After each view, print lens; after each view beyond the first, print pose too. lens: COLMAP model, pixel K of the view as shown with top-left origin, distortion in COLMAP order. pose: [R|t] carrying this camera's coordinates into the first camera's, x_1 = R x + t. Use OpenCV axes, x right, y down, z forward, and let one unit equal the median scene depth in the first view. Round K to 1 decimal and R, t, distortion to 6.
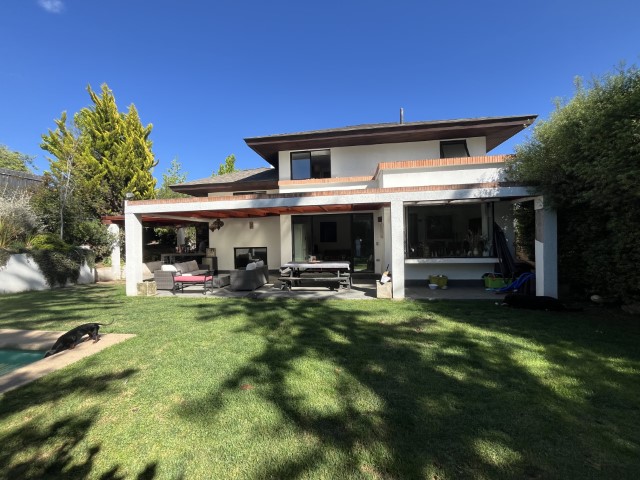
lens RADIAL K [[258.4, 0, 322.2], [0, 258.4, 238.8], [0, 0, 1]] dist [-0.001476, -0.000327]
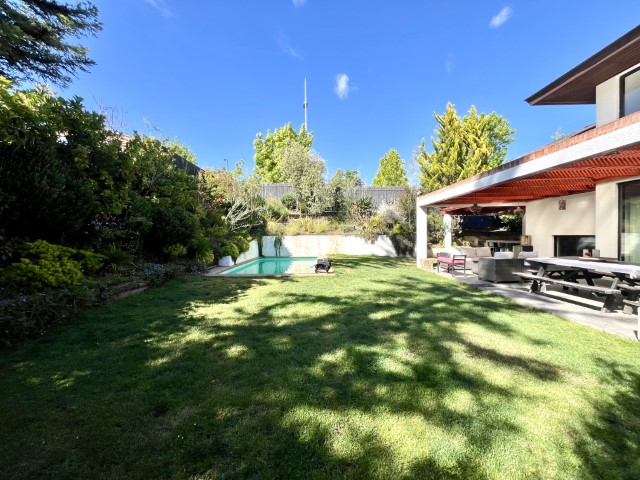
lens RADIAL K [[258.4, 0, 316.3], [0, 258.4, 240.2], [0, 0, 1]] dist [-0.001476, -0.000327]
pose [[0.127431, 0.040704, -0.991012, 0.727323], [0.009550, 0.999061, 0.042262, 0.018947], [0.991801, -0.014849, 0.126923, 0.408959]]
